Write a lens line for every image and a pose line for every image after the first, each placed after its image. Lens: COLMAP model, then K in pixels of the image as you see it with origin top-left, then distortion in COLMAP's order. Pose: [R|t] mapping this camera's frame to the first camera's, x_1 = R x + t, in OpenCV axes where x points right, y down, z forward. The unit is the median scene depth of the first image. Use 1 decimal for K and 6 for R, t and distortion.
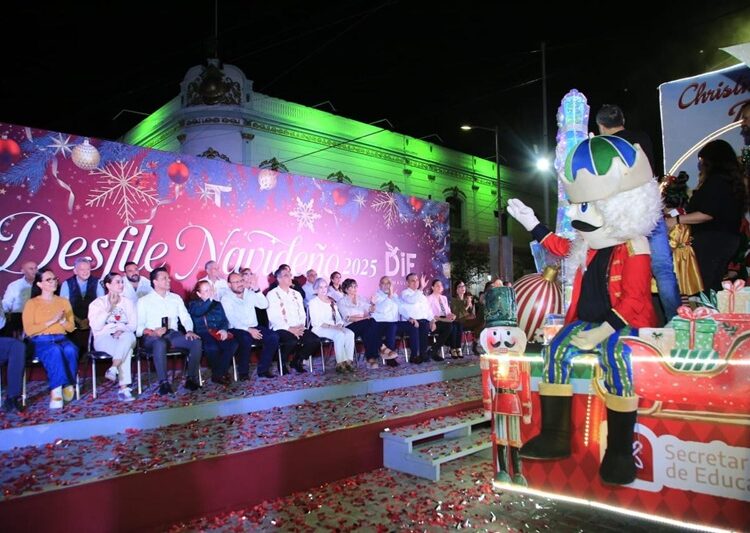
lens RADIAL K [[533.9, 0, 379.5], [0, 533.9, 266.9], [0, 0, 1]] dist [-0.099616, 0.038454]
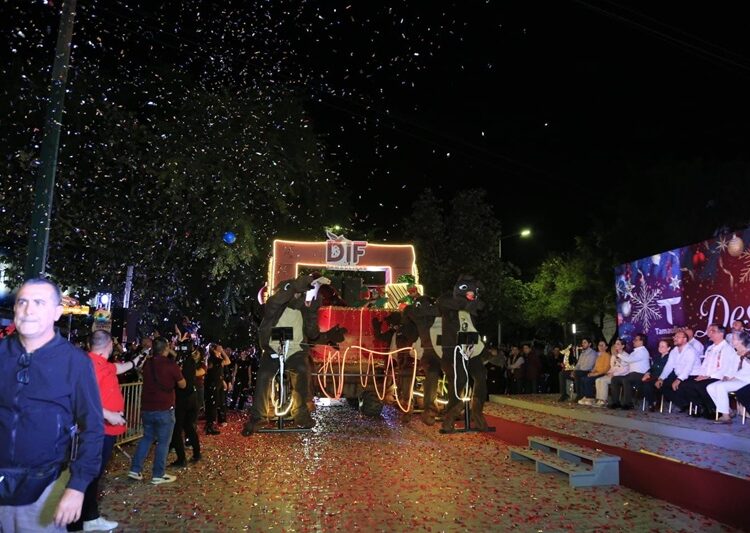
lens RADIAL K [[533.9, 0, 370.0], [0, 533.9, 268.2], [0, 0, 1]] dist [-0.099616, 0.038454]
pose [[-0.562028, -0.125742, -0.817504, 1.029018], [0.062147, 0.979163, -0.193333, 0.041712], [0.824780, -0.159463, -0.542503, 0.890390]]
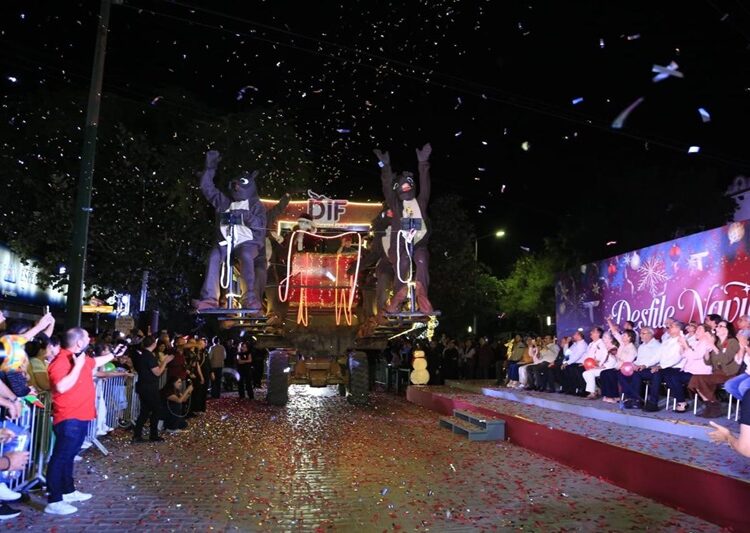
lens RADIAL K [[533.9, 0, 368.5], [0, 533.9, 262.4], [0, 0, 1]] dist [-0.099616, 0.038454]
pose [[-0.557226, -0.119632, -0.821698, 1.281598], [0.061122, 0.980973, -0.184271, 0.048799], [0.828108, -0.152905, -0.539311, 1.149153]]
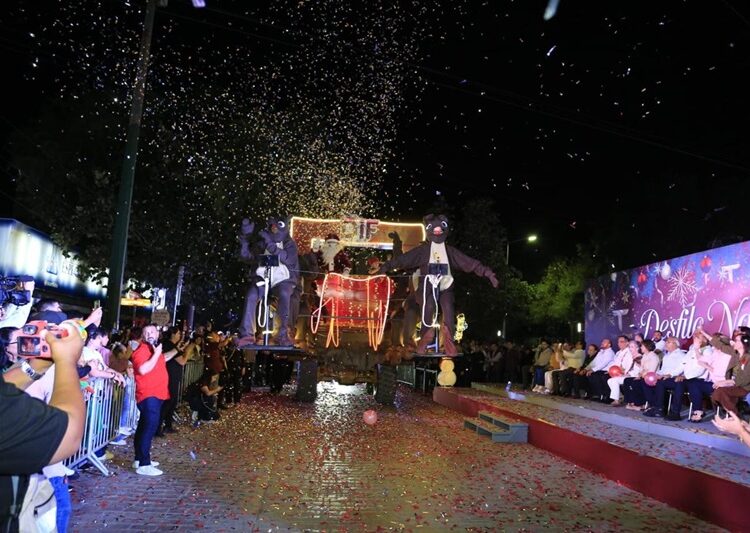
lens RADIAL K [[533.9, 0, 372.9], [0, 533.9, 270.7], [0, 0, 1]] dist [-0.099616, 0.038454]
pose [[-0.593757, -0.123439, -0.795120, 1.311669], [0.024969, 0.984860, -0.171541, 0.050277], [0.804257, -0.121707, -0.581686, 1.168604]]
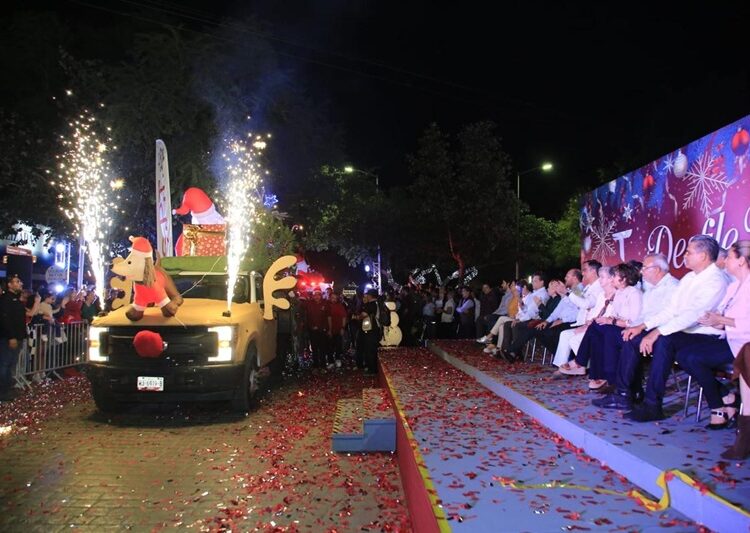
lens RADIAL K [[533.9, 0, 373.5], [0, 533.9, 259.7], [0, 0, 1]] dist [-0.099616, 0.038454]
pose [[-0.663096, -0.043033, -0.747296, 0.667458], [0.064956, 0.991272, -0.114719, 0.069418], [0.745710, -0.124611, -0.654513, 1.160759]]
